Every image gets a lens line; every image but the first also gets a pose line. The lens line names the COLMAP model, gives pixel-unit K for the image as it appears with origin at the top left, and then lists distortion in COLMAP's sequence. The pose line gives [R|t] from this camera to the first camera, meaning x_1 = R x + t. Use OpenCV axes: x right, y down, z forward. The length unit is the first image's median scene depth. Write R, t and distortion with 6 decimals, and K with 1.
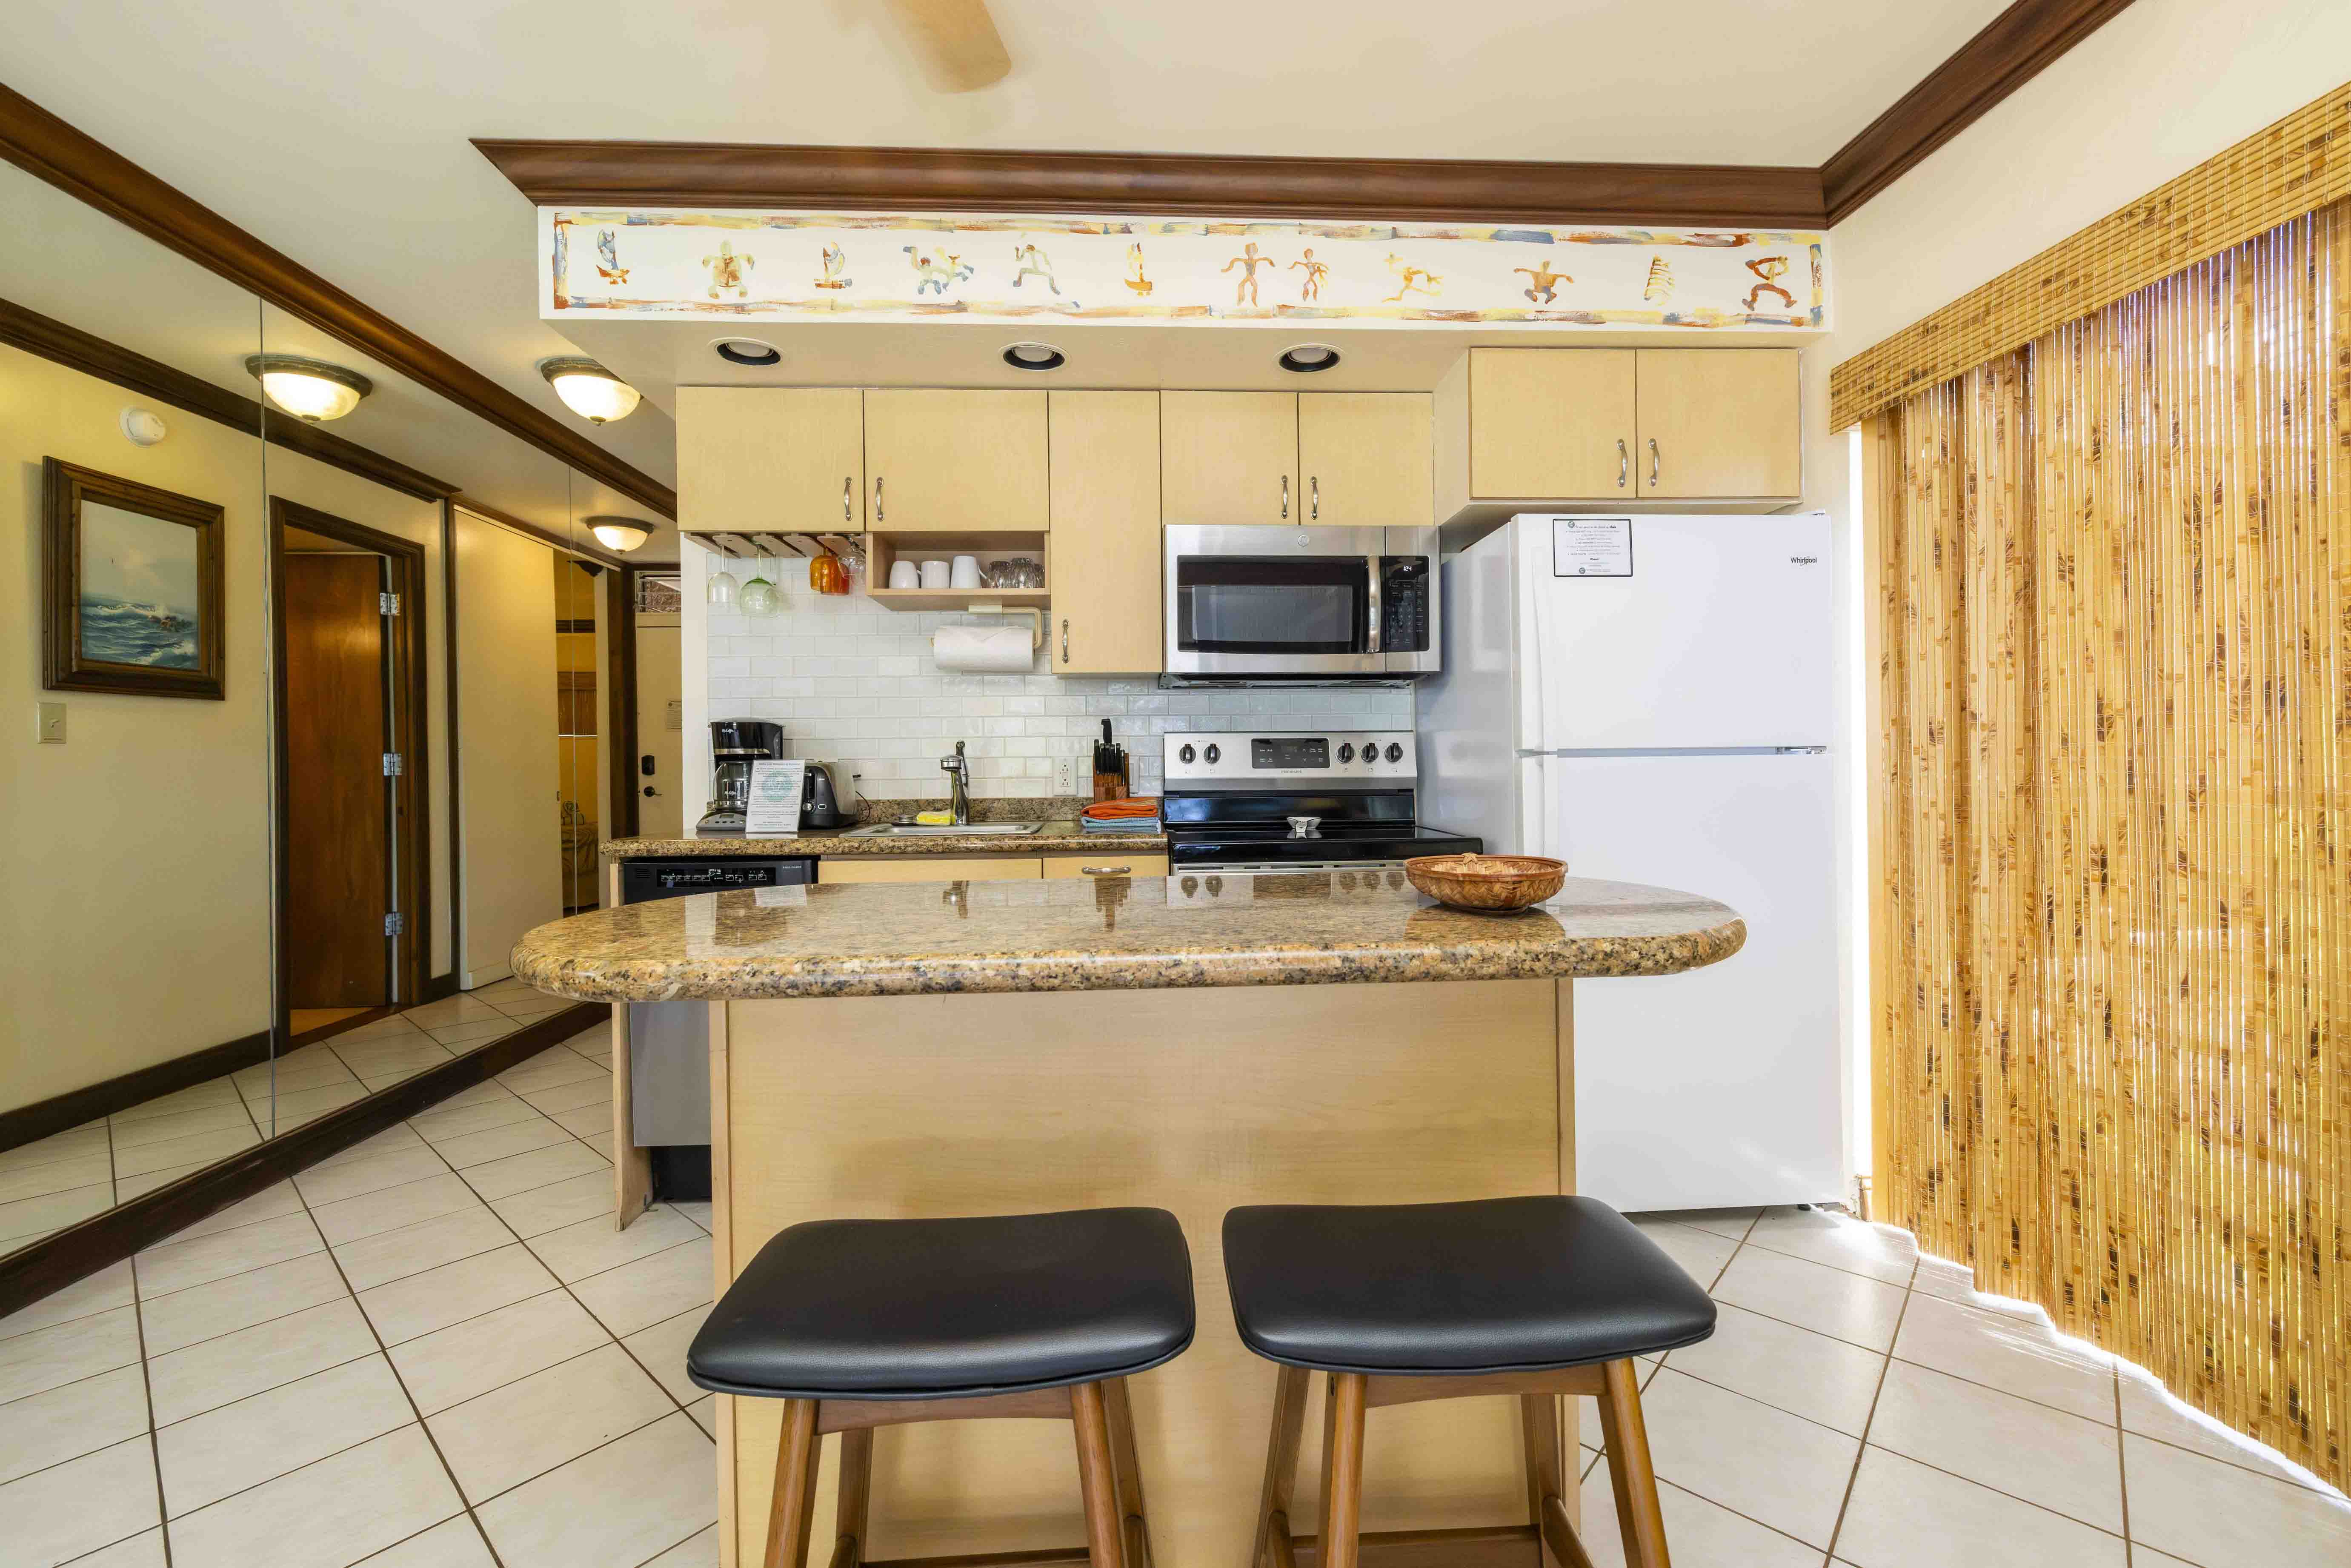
lens RADIAL K [[992.0, 0, 1167.6], [0, 992.0, 765.3], [0, 0, 1]] dist [0.001100, -0.001114]
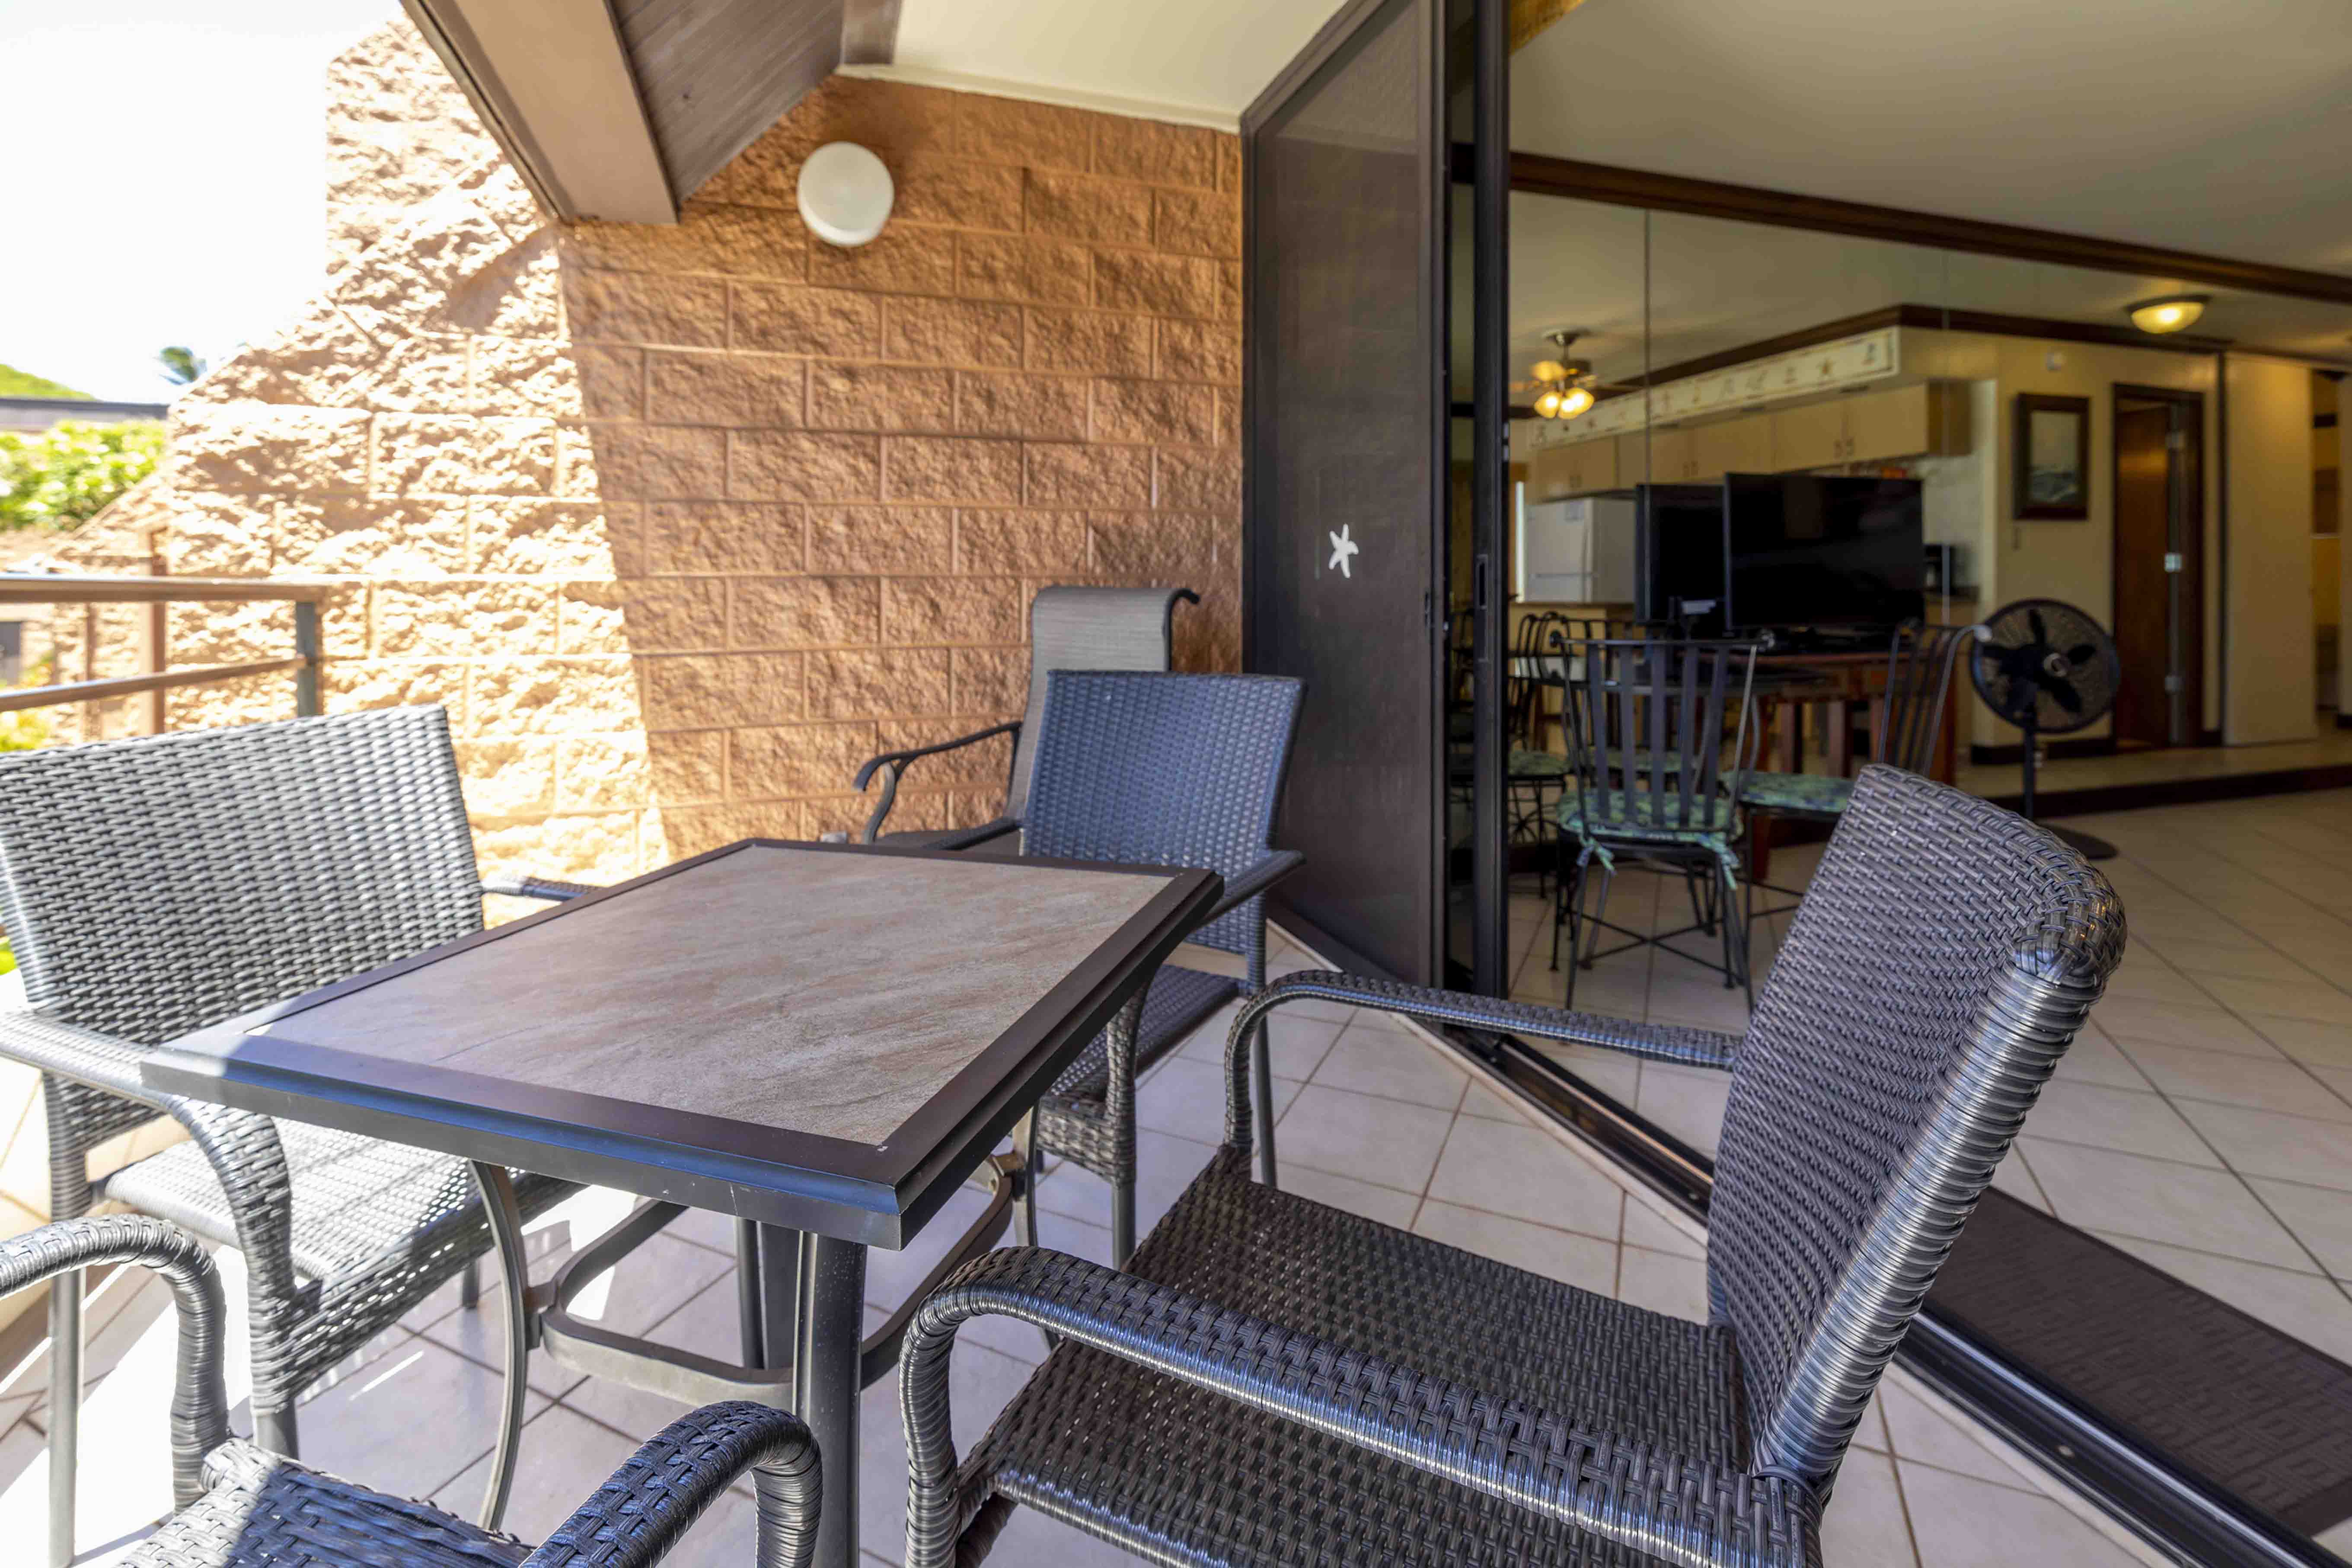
lens RADIAL K [[1063.4, 0, 1161.9], [0, 1063.4, 573.2], [0, 0, 1]] dist [0.000956, -0.000022]
pose [[0.284005, 0.002805, -0.958819, 0.392099], [-0.004673, 0.999988, 0.001541, 0.036010], [0.958811, 0.004043, 0.284014, -1.380011]]
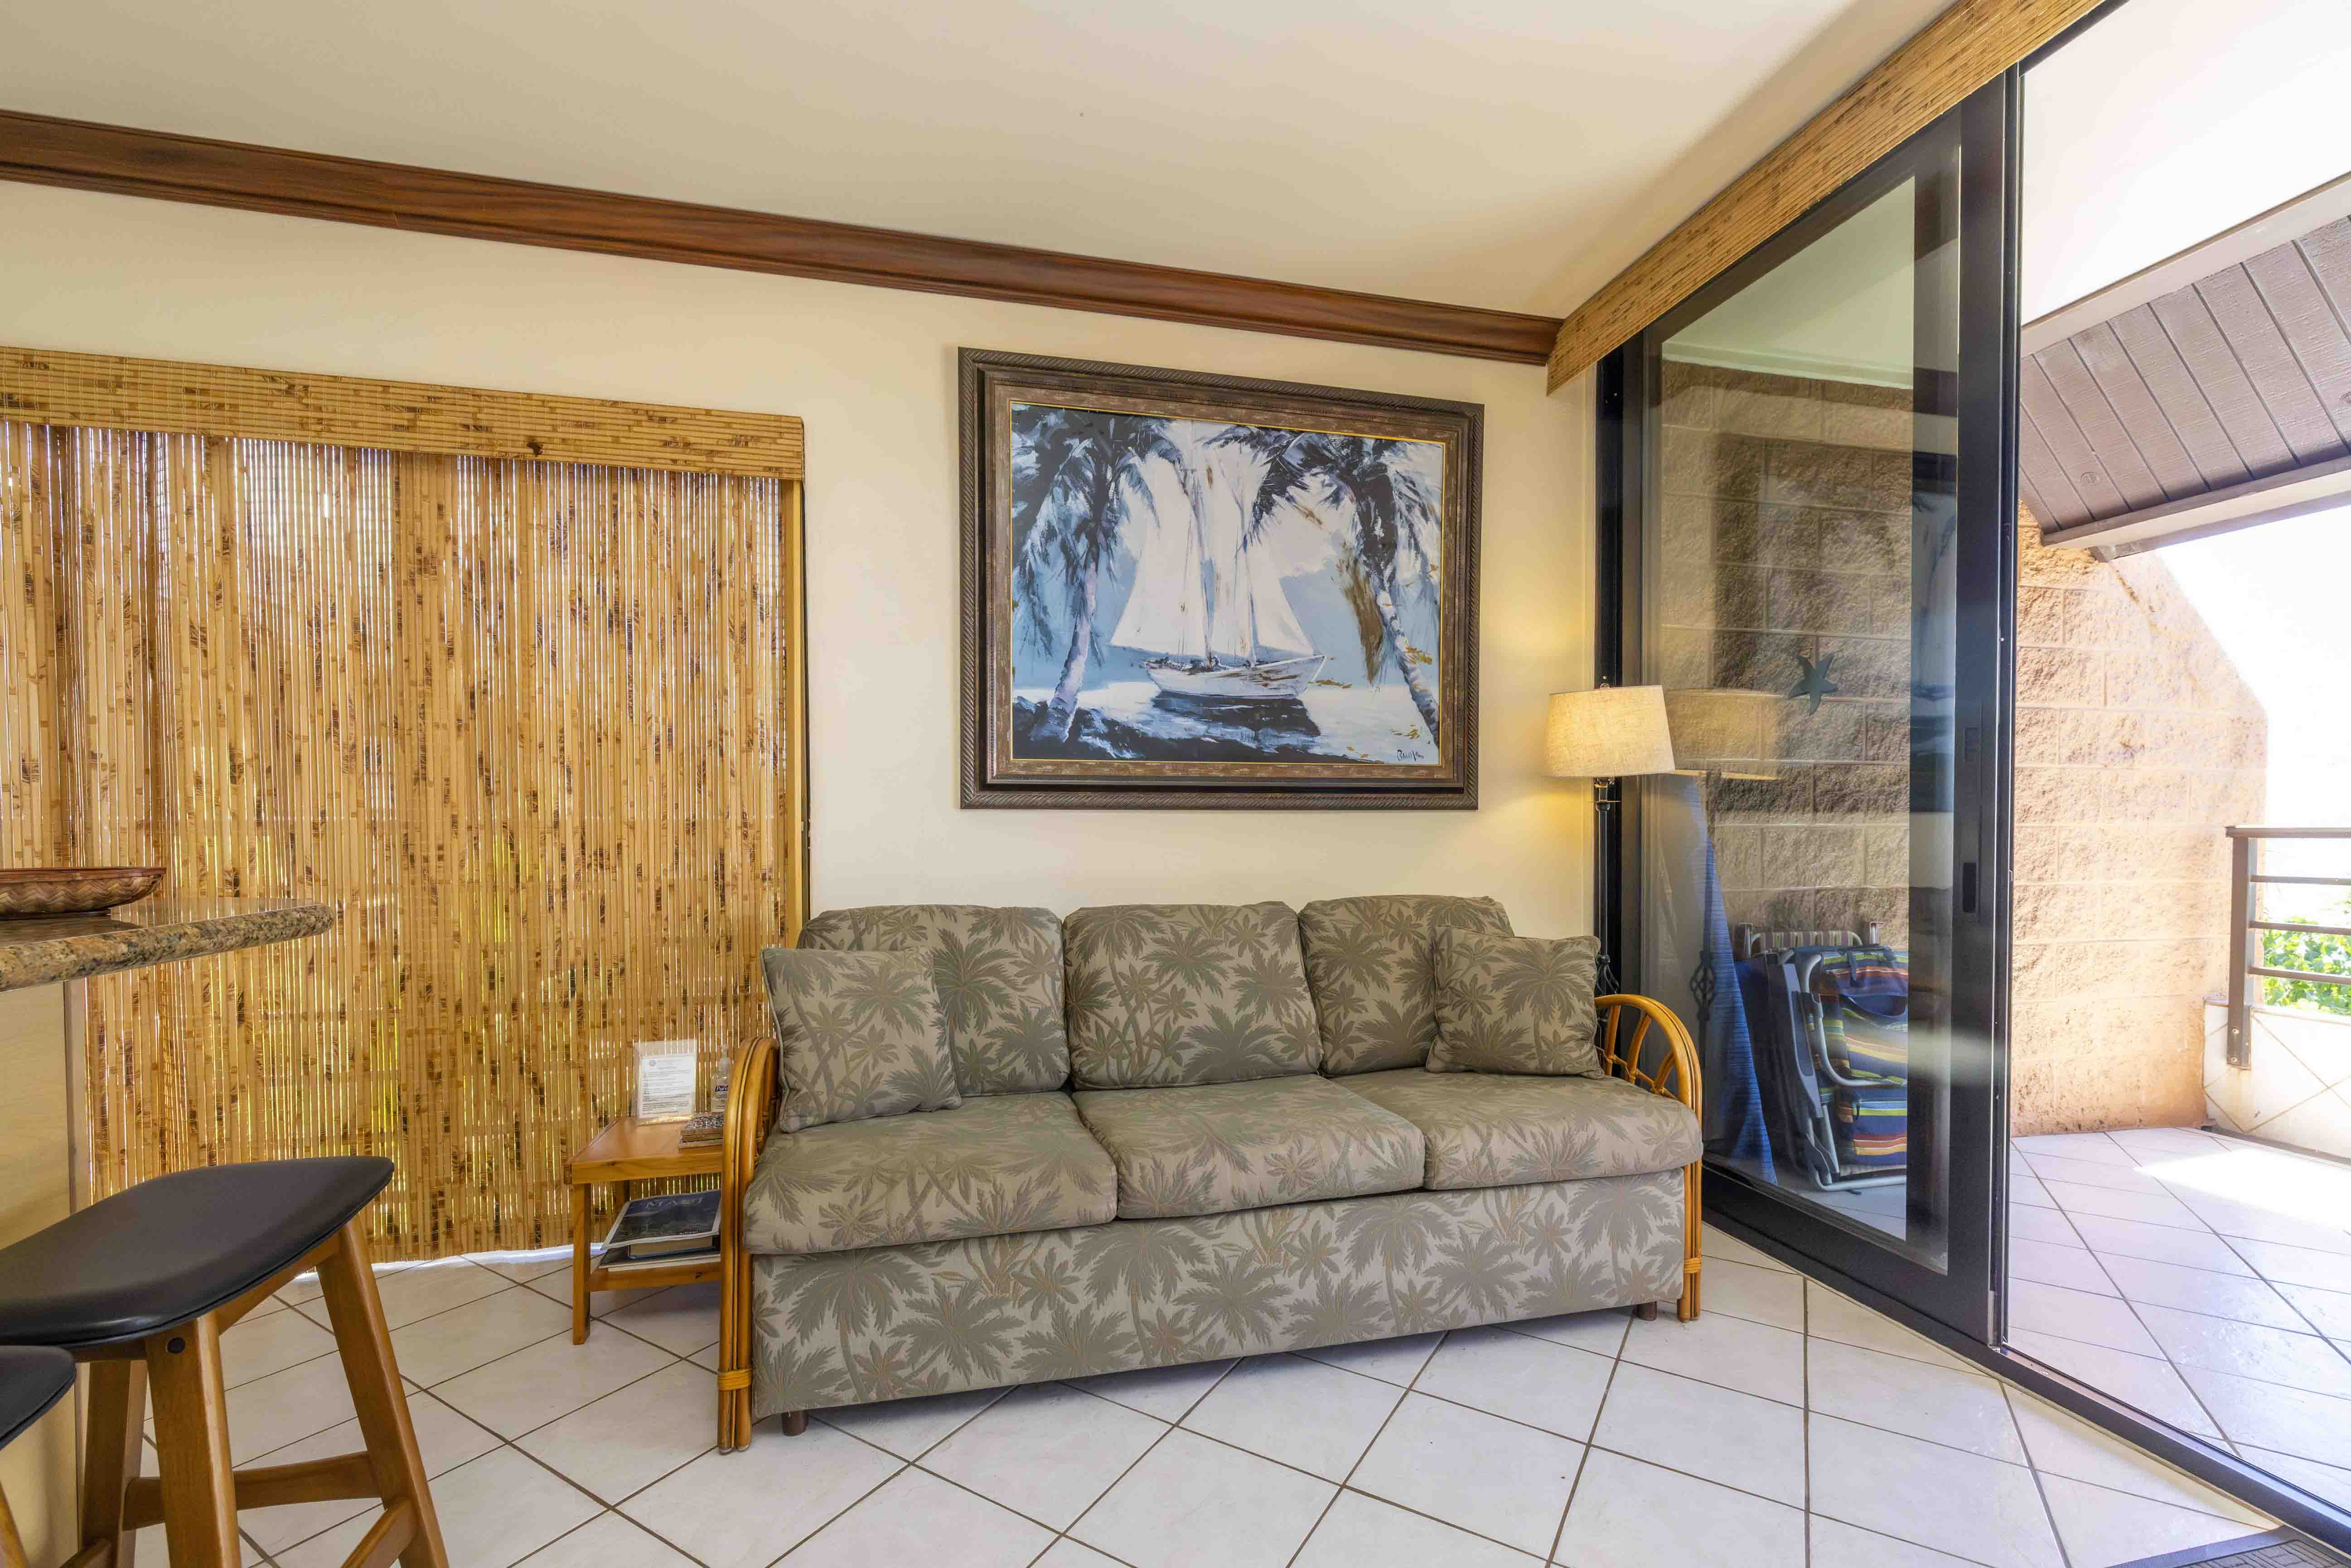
lens RADIAL K [[991.9, 0, 1199.9], [0, 991.9, 842.2], [0, 0, 1]] dist [0.001100, -0.001114]
pose [[-0.195235, -0.005274, 0.980742, -0.375750], [0.008359, 0.999940, 0.007041, 0.037109], [-0.980721, 0.009573, -0.195180, 0.045514]]
